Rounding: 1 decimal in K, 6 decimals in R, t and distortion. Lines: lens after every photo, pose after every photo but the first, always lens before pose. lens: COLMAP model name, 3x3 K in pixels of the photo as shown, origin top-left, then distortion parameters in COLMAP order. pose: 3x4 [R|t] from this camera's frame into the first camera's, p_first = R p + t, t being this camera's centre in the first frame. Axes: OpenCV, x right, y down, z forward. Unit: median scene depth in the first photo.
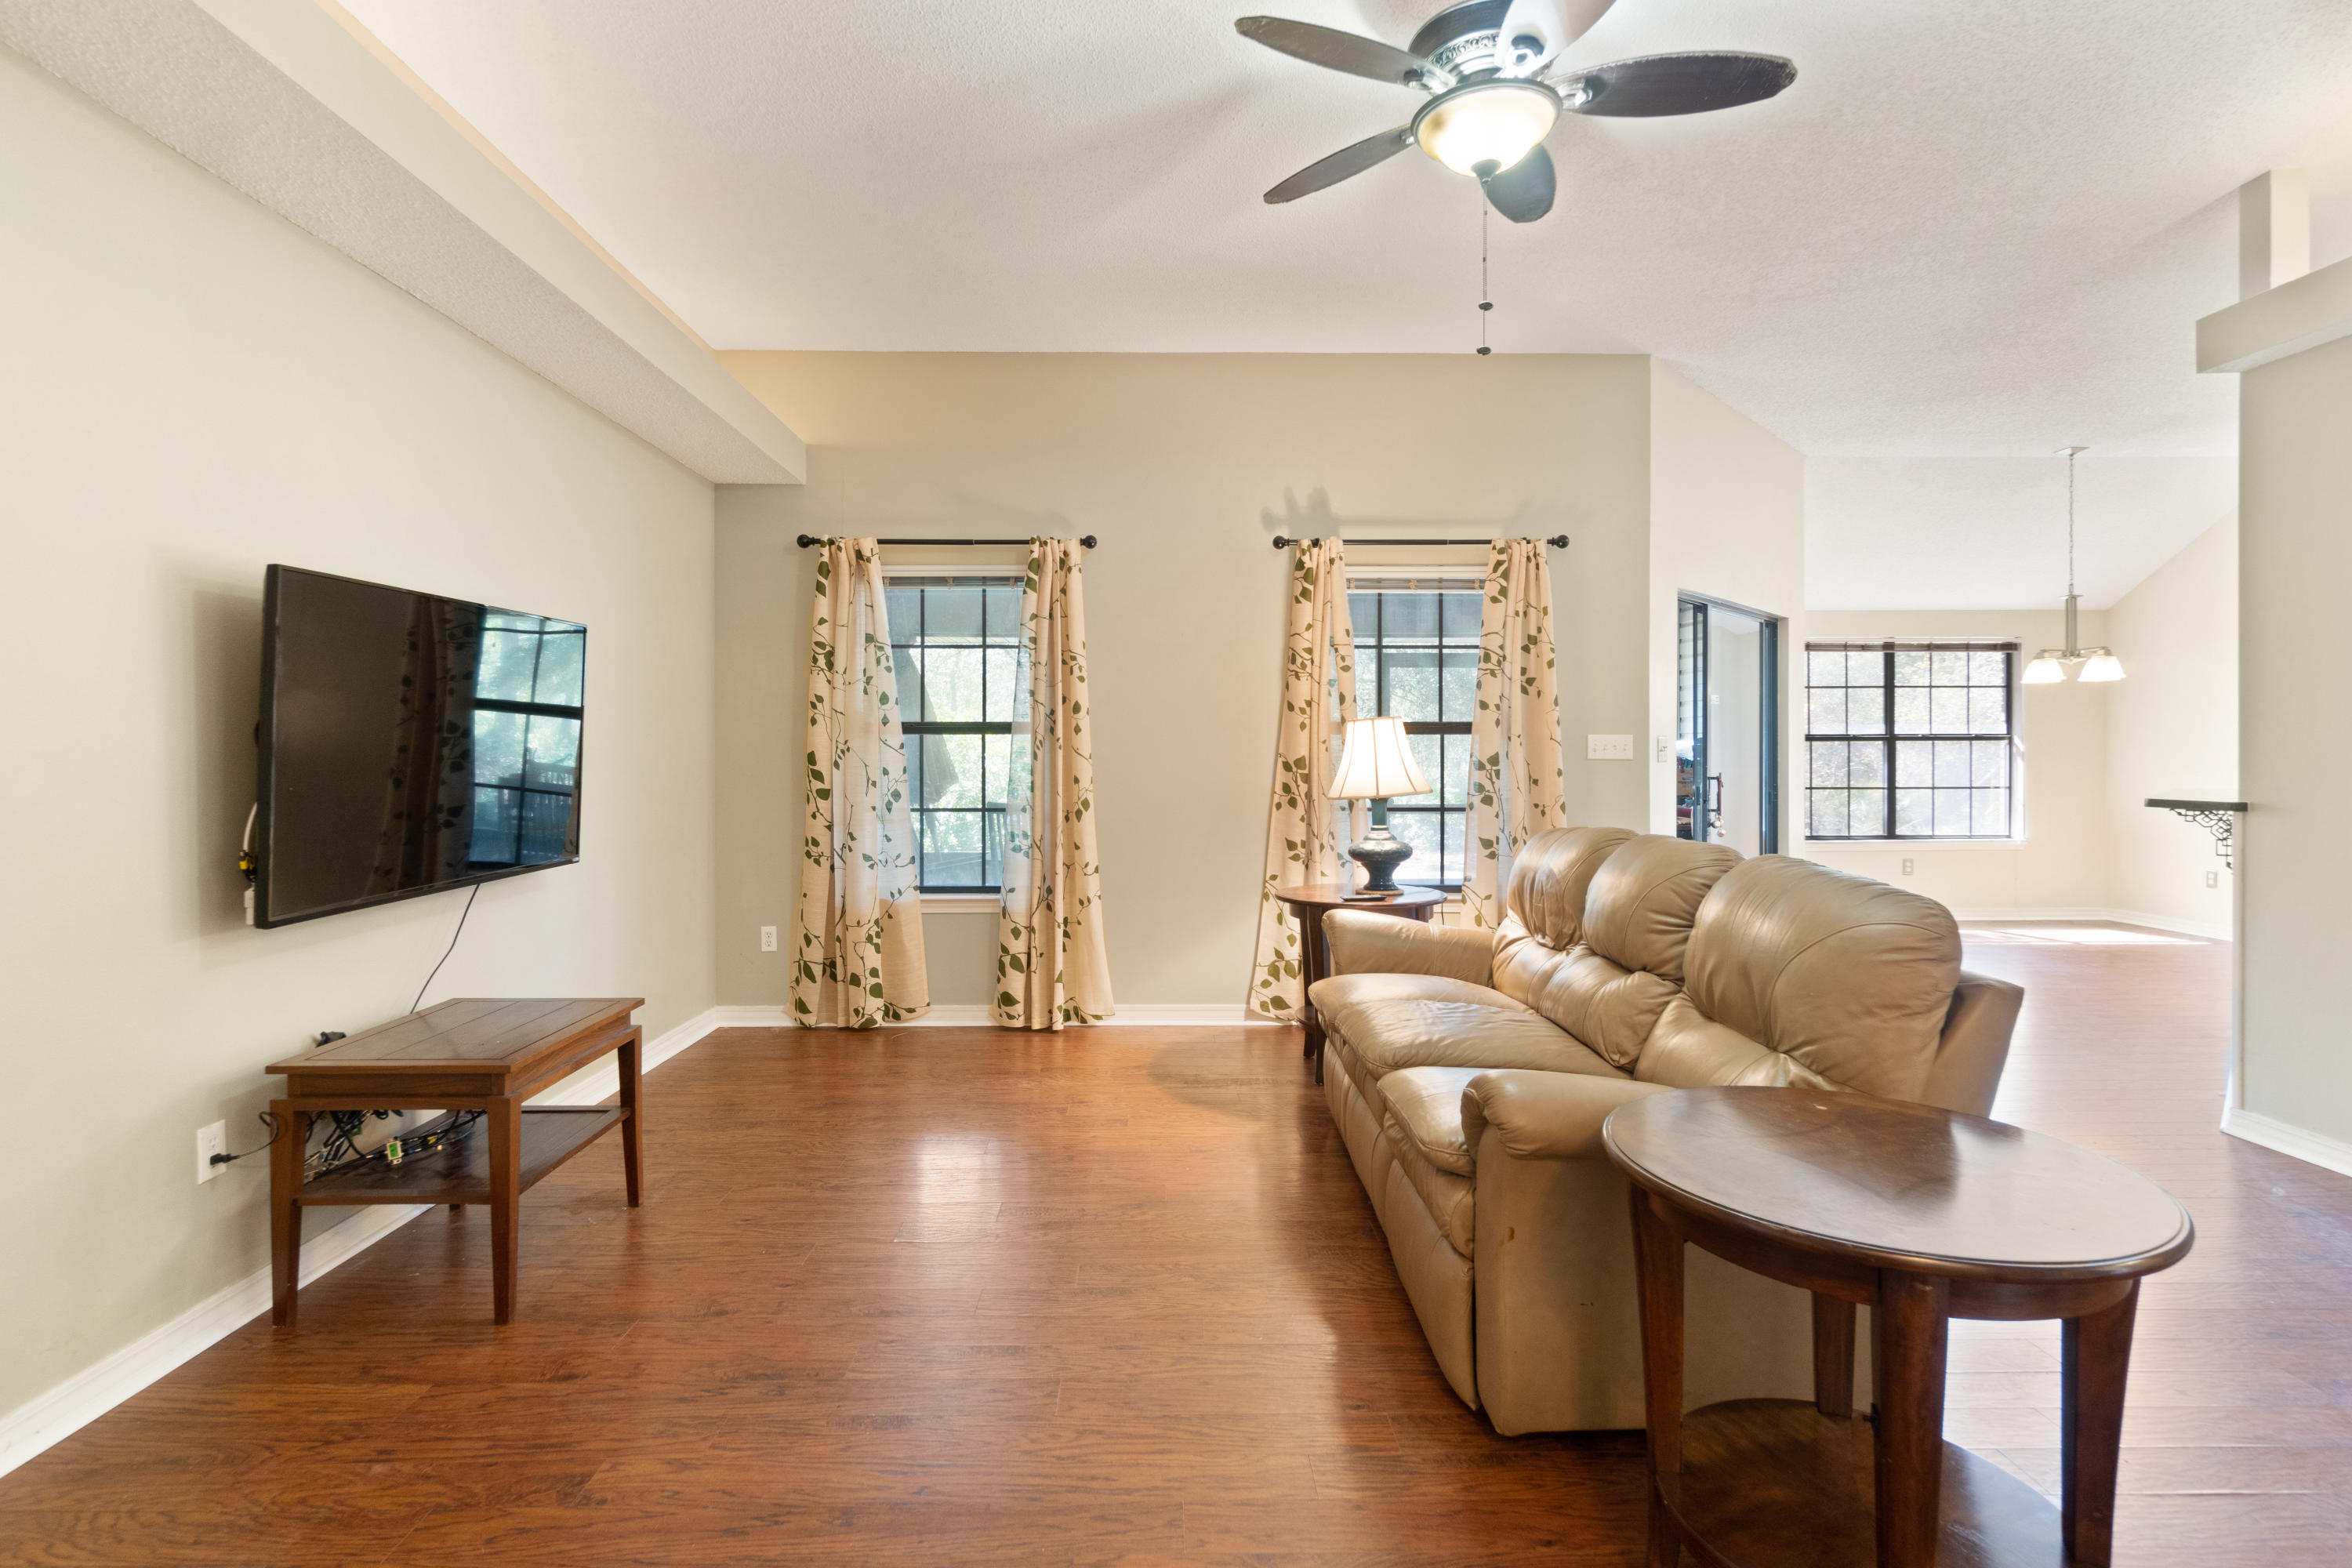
lens RADIAL K [[1128.8, 0, 1151.0], [0, 1128.8, 766.8], [0, 0, 1]] dist [0.003960, -0.003382]
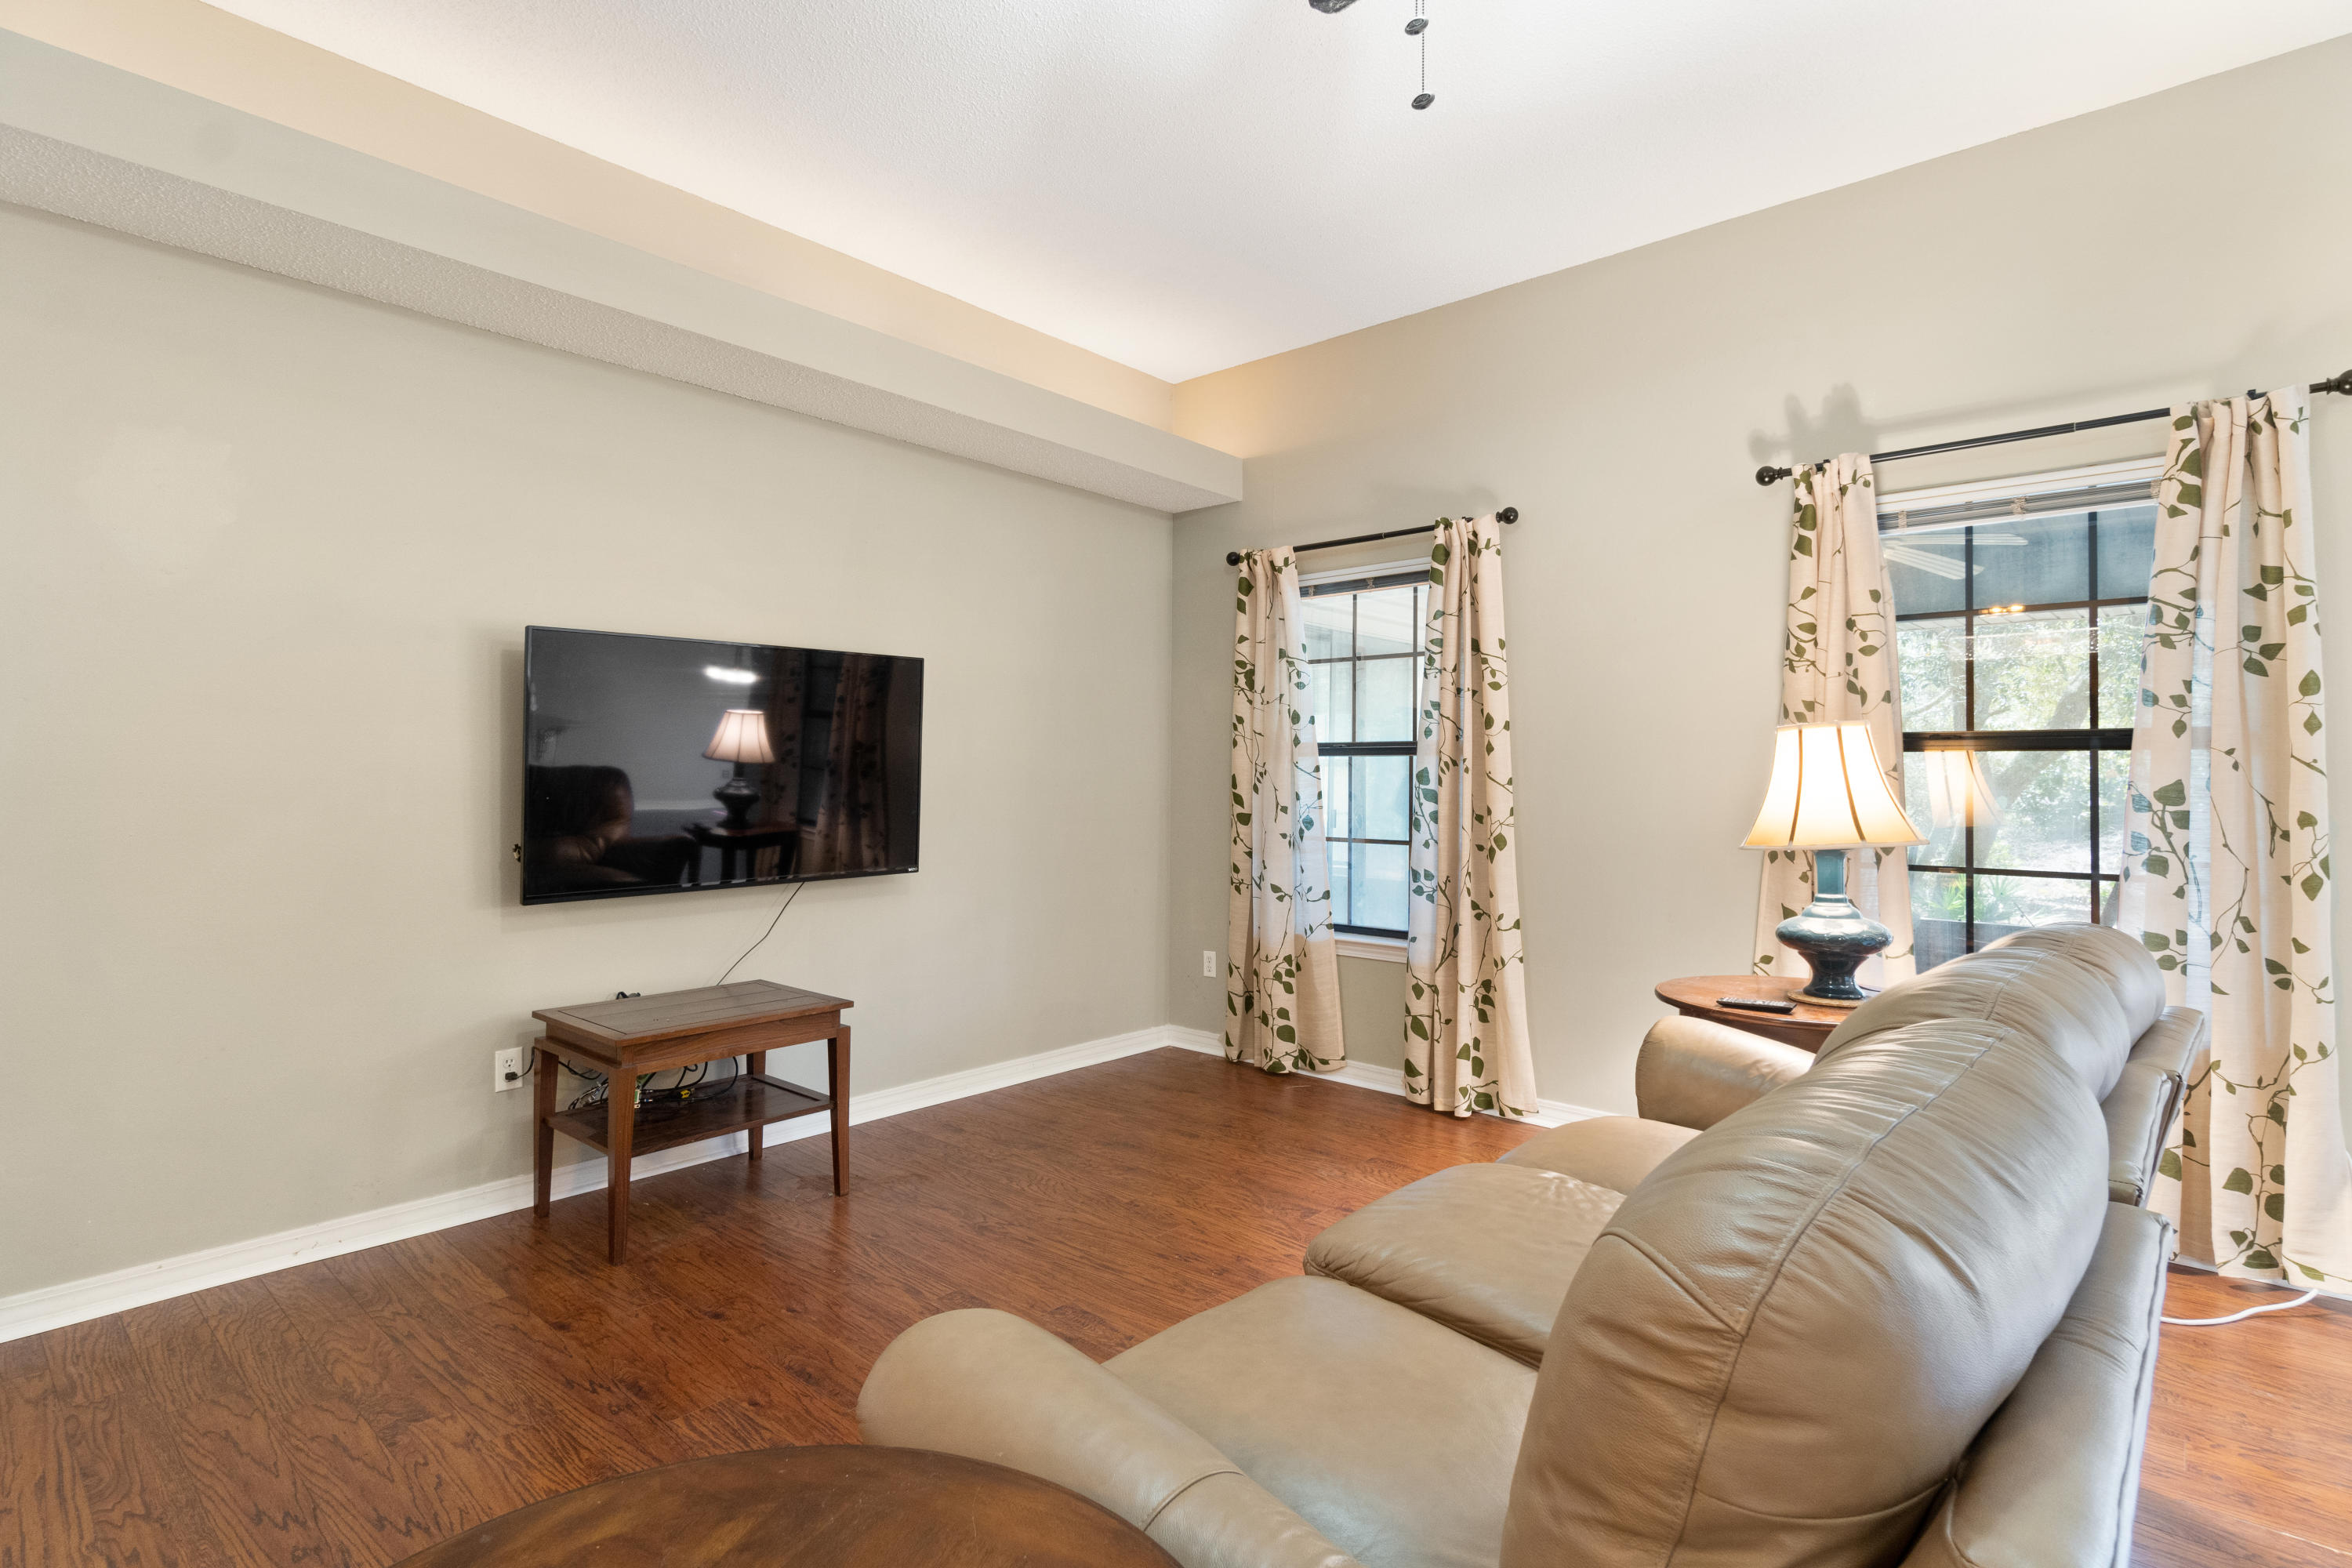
lens RADIAL K [[1128.8, 0, 1168.4], [0, 1128.8, 765.9], [0, 0, 1]] dist [0.003960, -0.003382]
pose [[0.747483, -0.000996, -0.664280, 0.301446], [-0.015199, 0.999711, -0.018602, -0.002075], [0.664107, 0.024001, 0.747252, 0.243196]]
